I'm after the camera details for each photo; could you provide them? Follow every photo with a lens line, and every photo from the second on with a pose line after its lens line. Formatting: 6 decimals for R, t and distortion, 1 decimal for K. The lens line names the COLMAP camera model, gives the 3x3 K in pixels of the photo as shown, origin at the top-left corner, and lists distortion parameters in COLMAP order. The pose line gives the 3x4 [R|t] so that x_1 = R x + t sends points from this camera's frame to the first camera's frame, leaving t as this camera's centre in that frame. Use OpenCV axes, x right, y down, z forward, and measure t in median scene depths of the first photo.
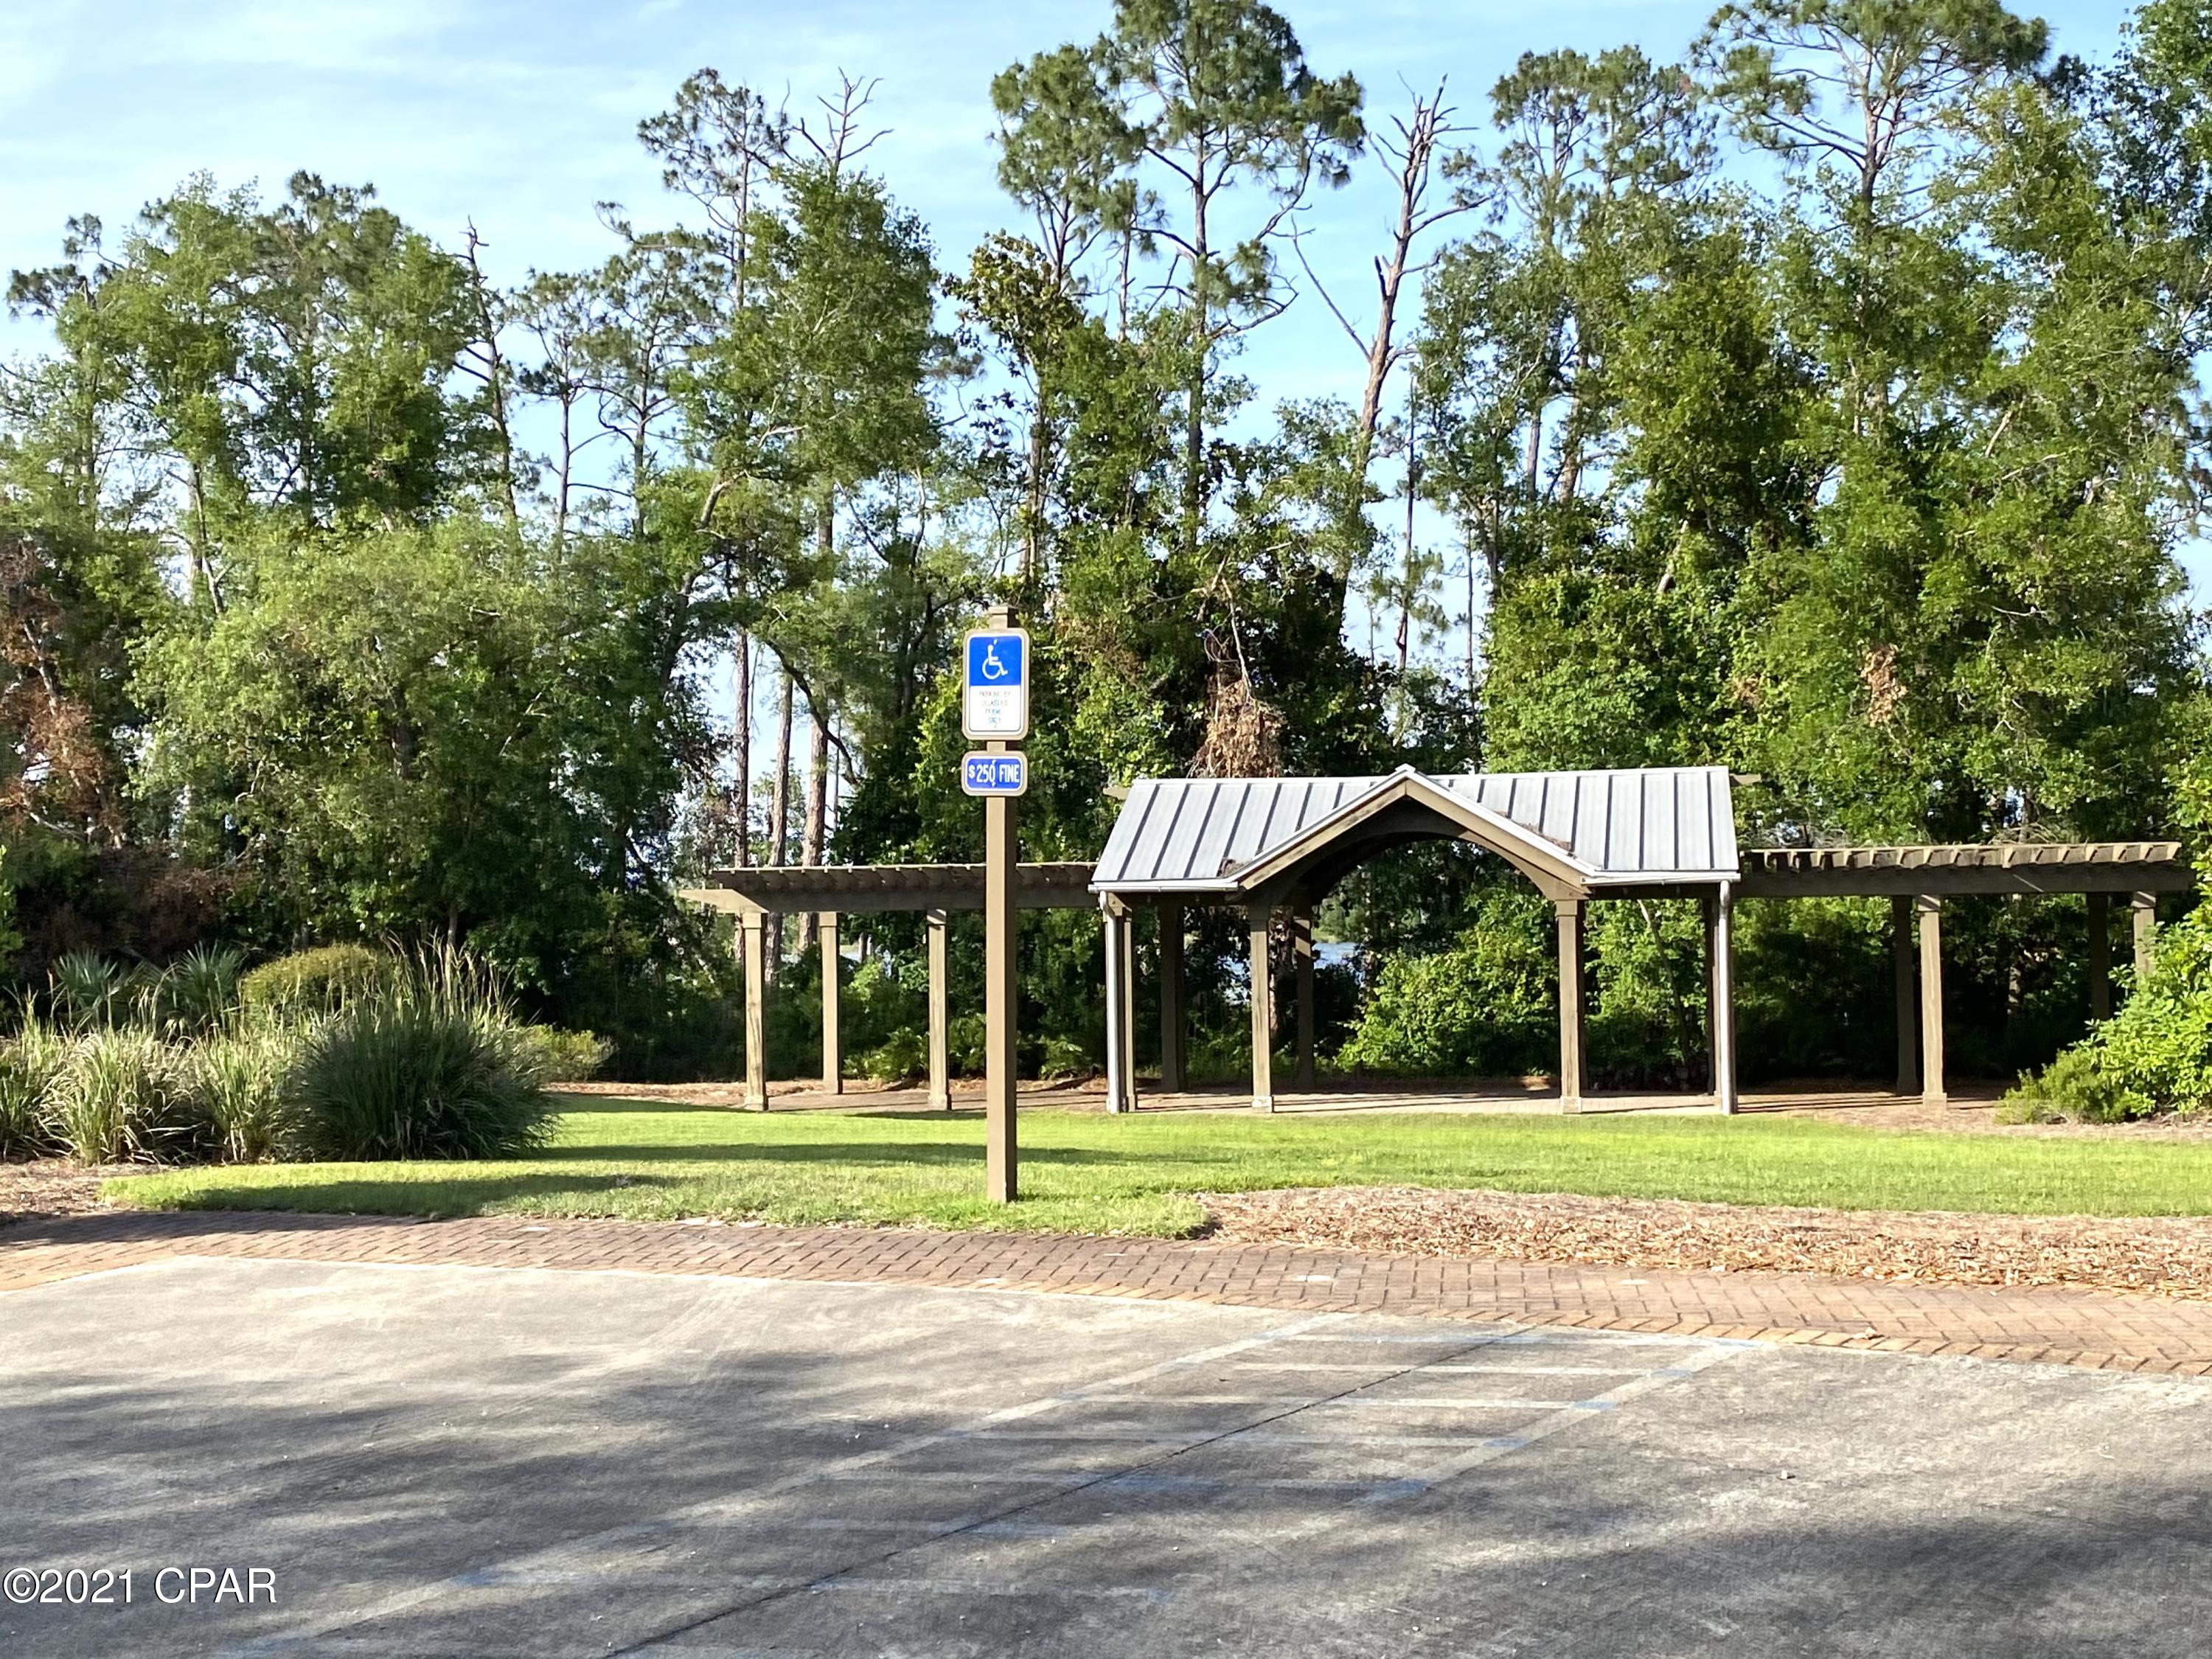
lens RADIAL K [[2893.0, 0, 1106.0], [0, 2893.0, 829.5], [0, 0, 1]] dist [0.302205, -0.851252]
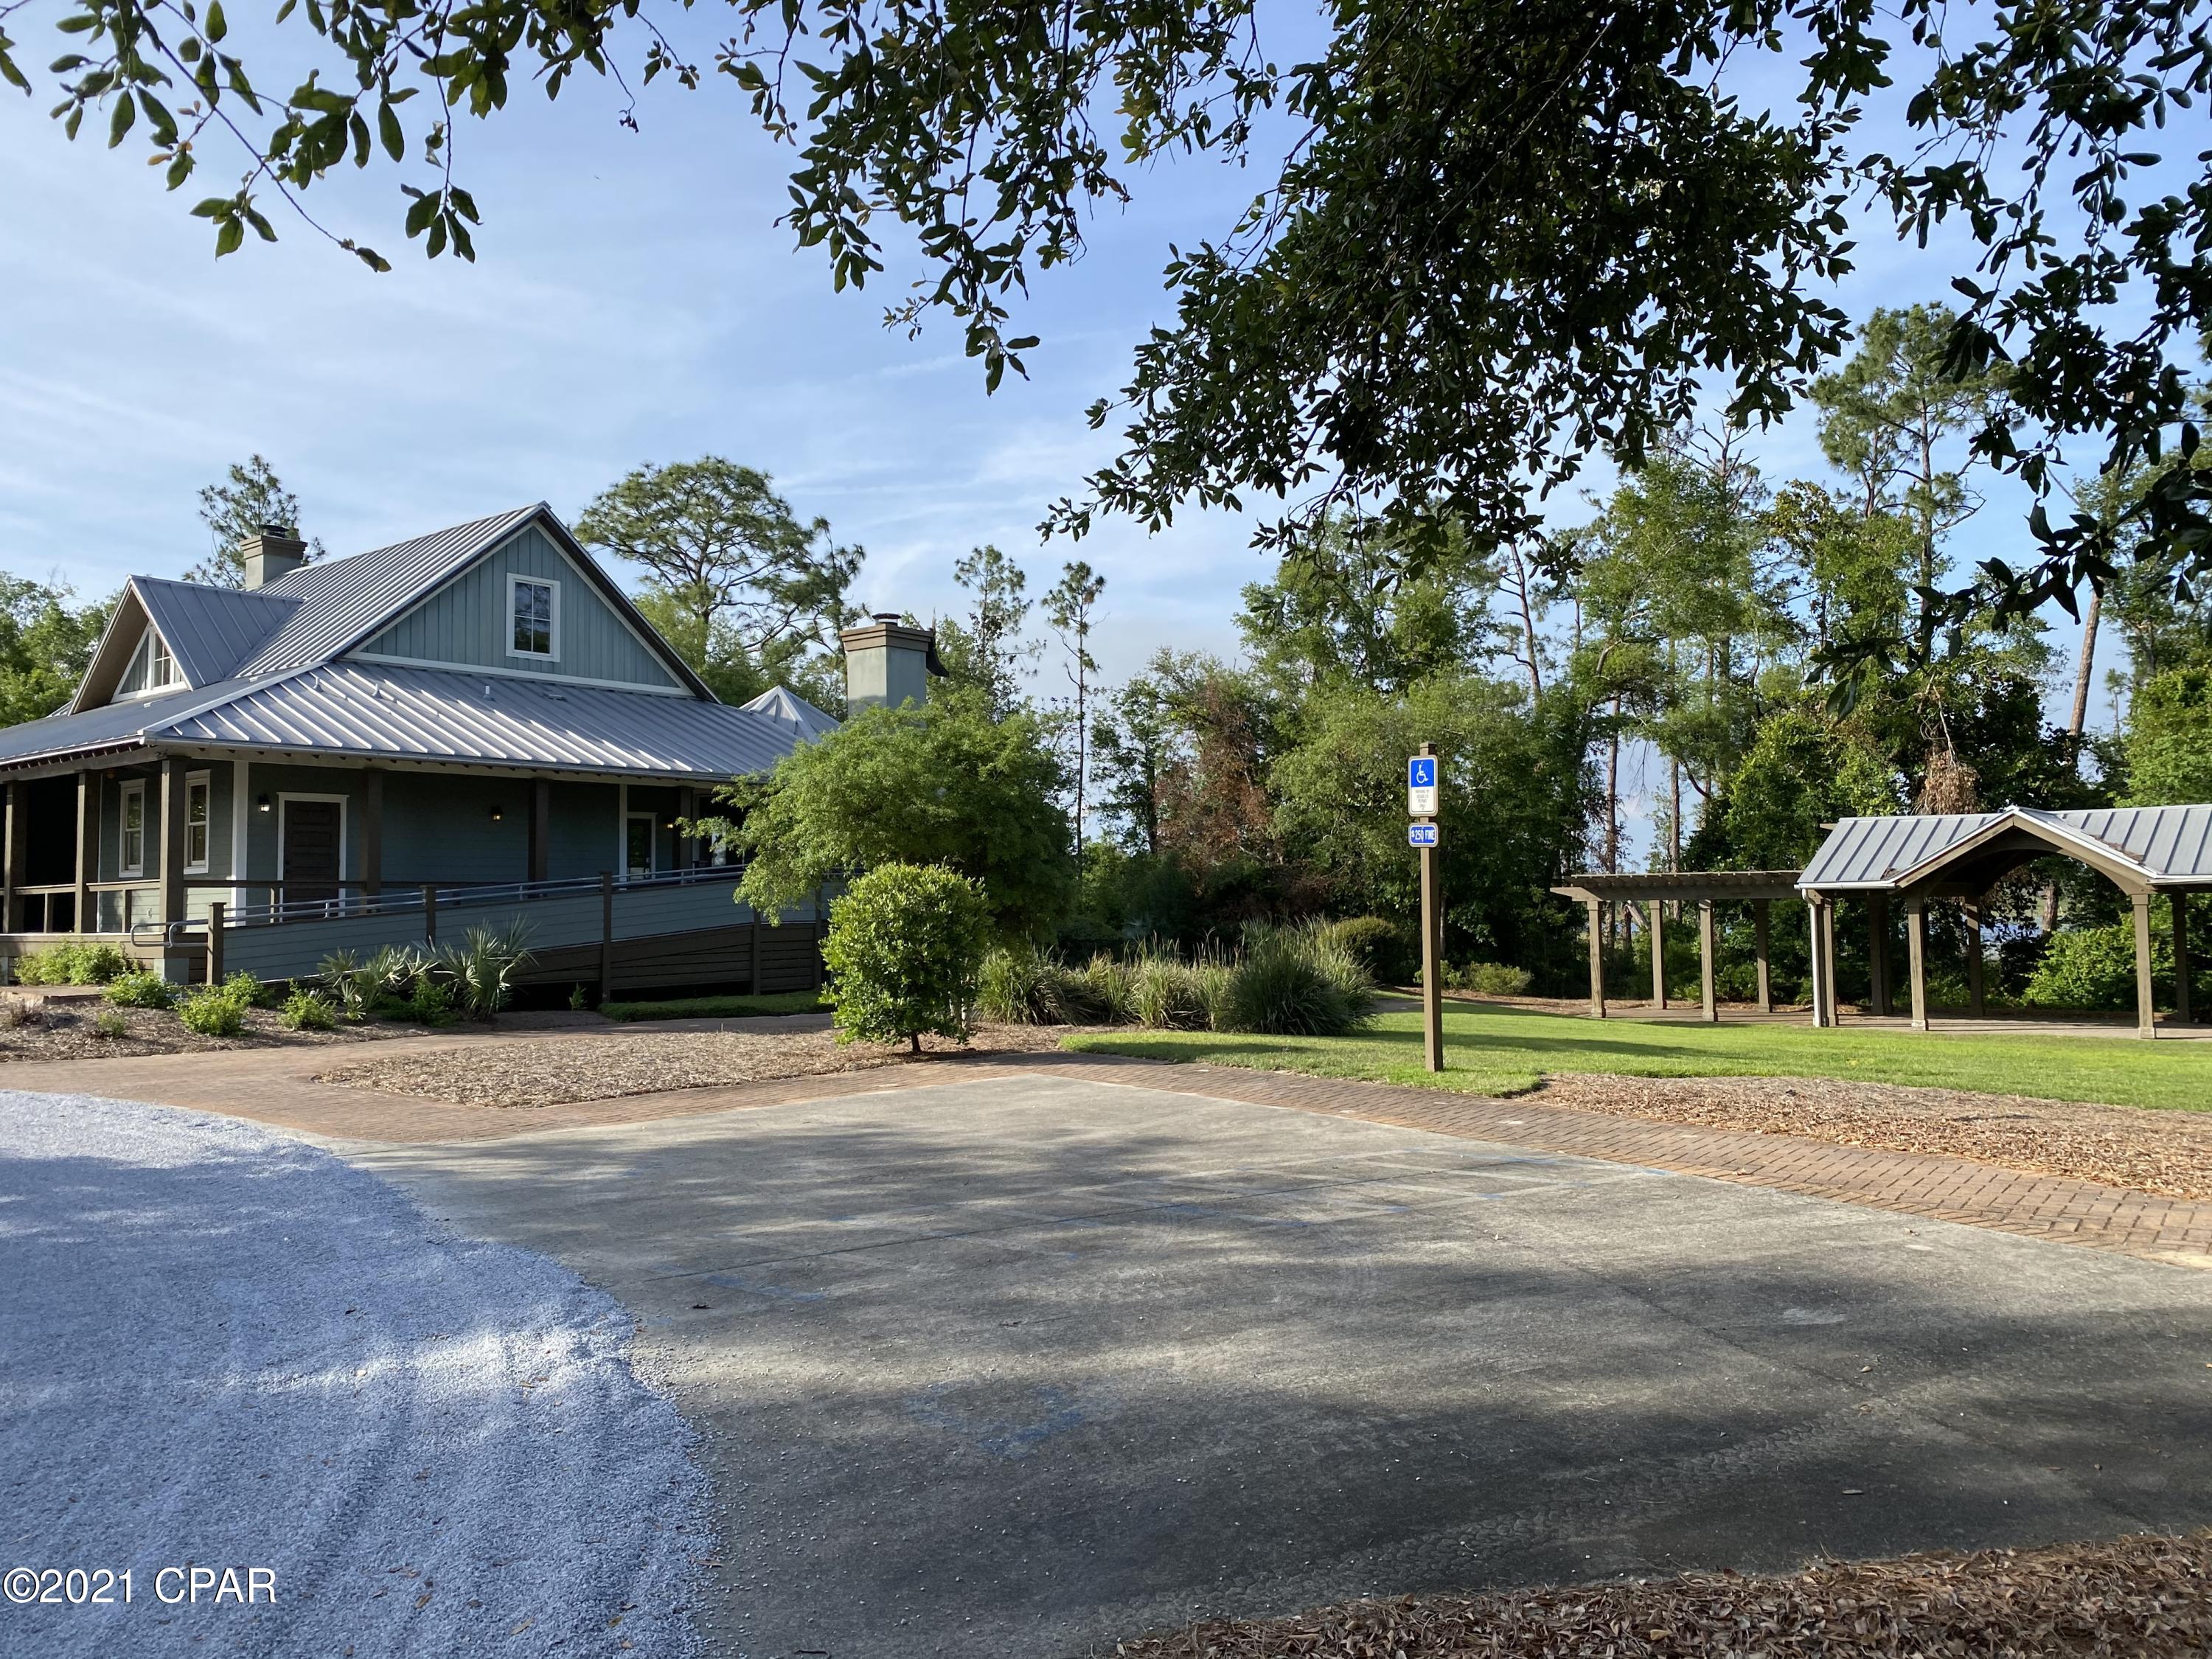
lens RADIAL K [[1689.1, 0, 1106.0], [0, 1689.1, 829.5], [0, 0, 1]] dist [0.000202, 0.000683]
pose [[0.874070, -0.017234, -0.485495, 0.102434], [0.012562, 0.999838, -0.012876, -0.003903], [0.485638, 0.005156, 0.874145, -0.008614]]
